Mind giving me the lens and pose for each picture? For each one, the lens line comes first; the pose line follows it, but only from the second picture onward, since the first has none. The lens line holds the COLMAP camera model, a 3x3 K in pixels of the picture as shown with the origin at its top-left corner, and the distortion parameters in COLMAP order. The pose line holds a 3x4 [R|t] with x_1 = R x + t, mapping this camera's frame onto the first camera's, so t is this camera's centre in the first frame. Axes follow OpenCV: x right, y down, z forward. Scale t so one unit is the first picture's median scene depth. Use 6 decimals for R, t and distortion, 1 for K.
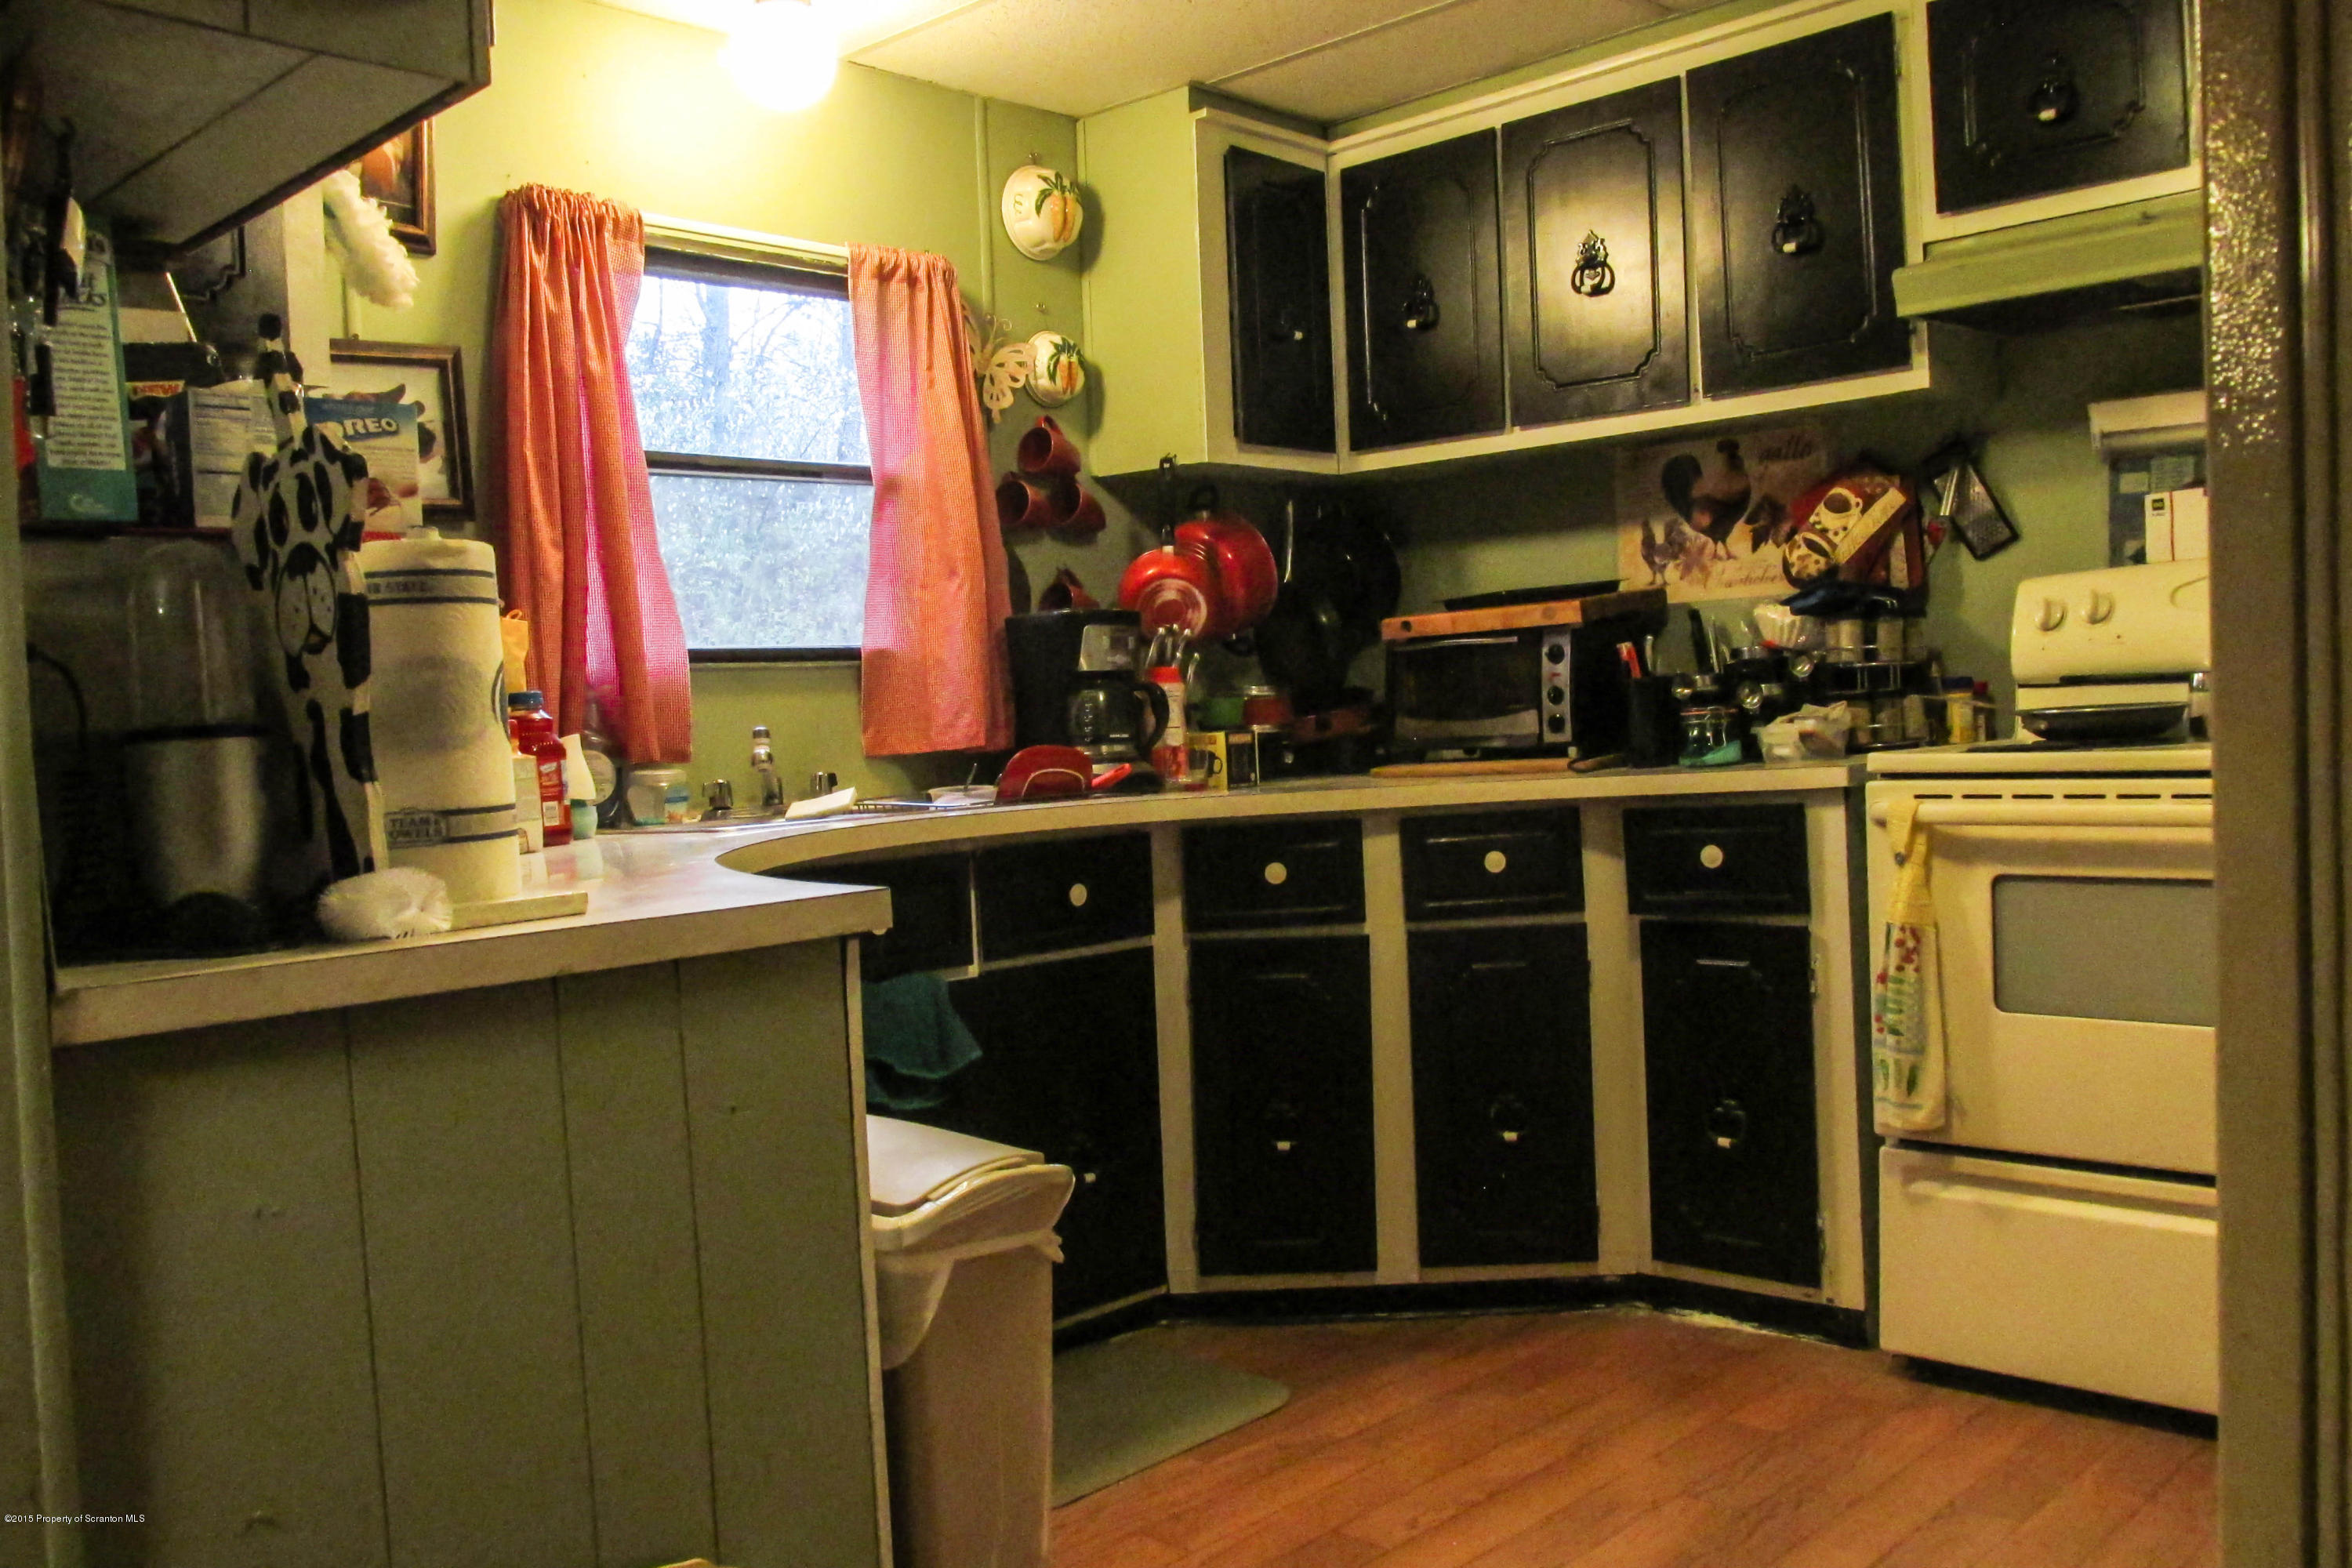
lens RADIAL K [[1914.0, 0, 1176.0], [0, 1914.0, 784.0], [0, 0, 1]] dist [0.001770, -0.068615]
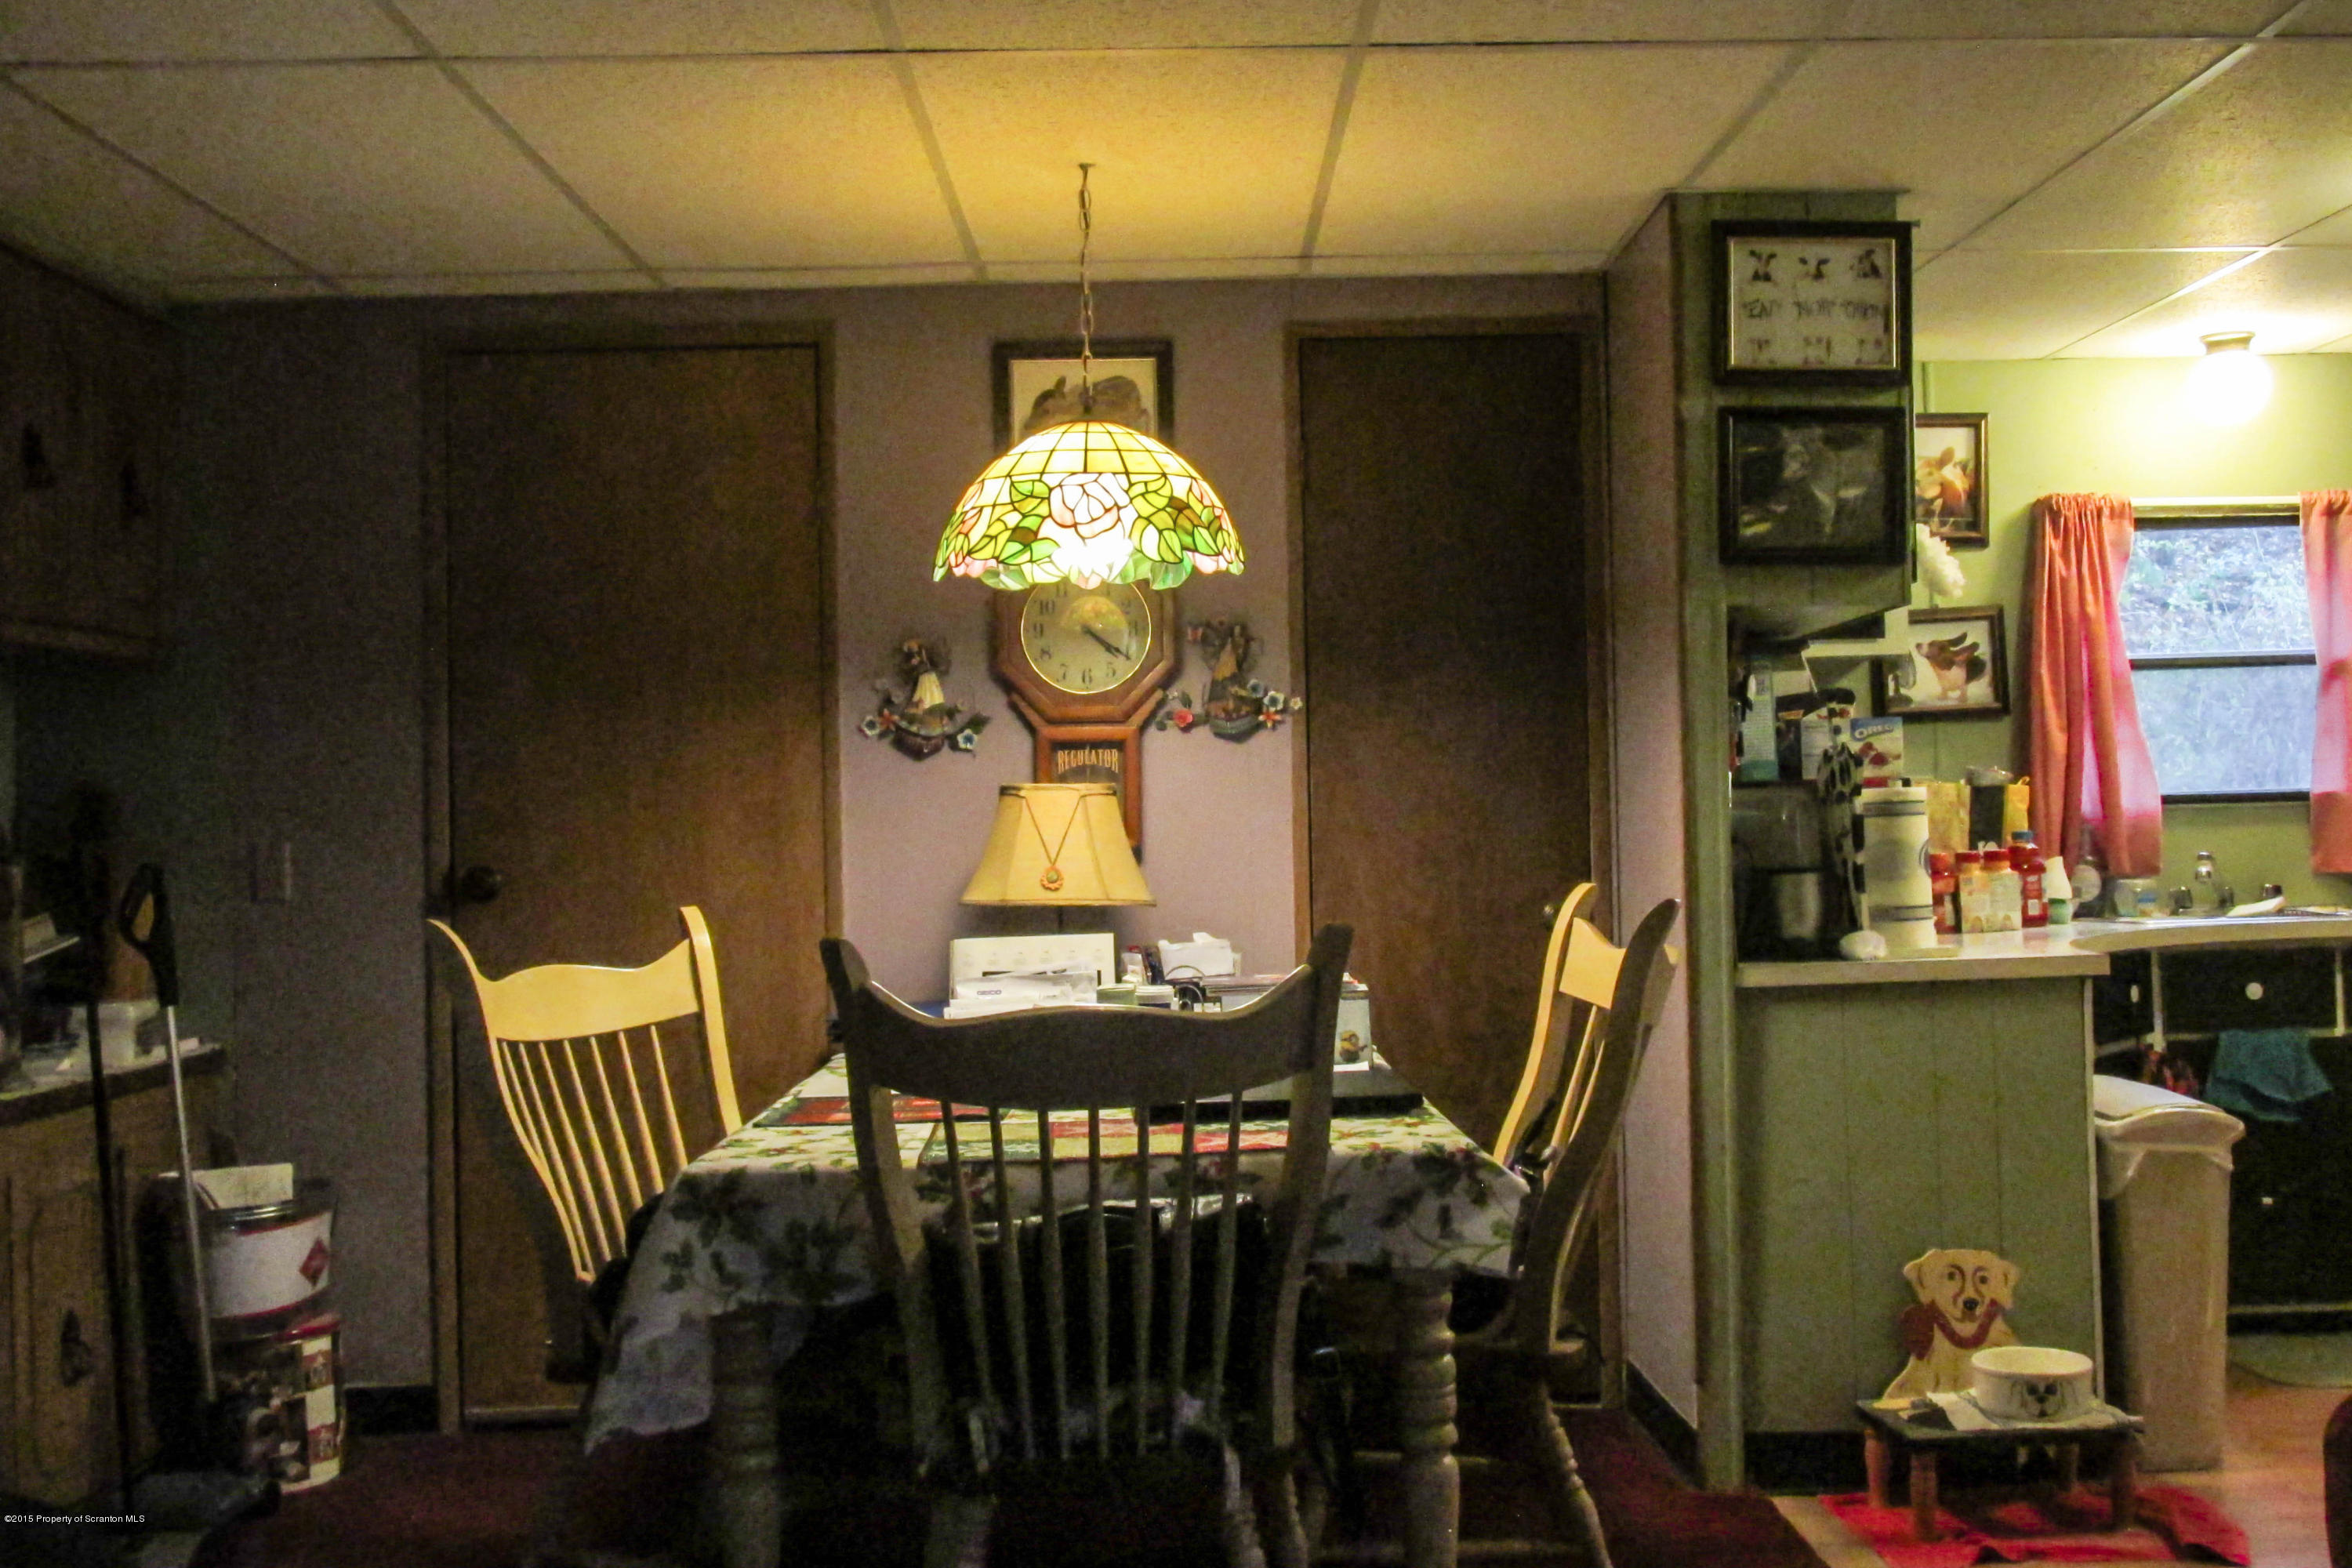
lens RADIAL K [[2388.7, 0, 1176.0], [0, 2388.7, 784.0], [0, 0, 1]] dist [-0.007804, -0.003621]
pose [[0.697295, 0.013554, -0.716656, 0.567618], [-0.031584, 0.999431, -0.011829, -0.038526], [0.716088, 0.030884, 0.697326, -0.861748]]
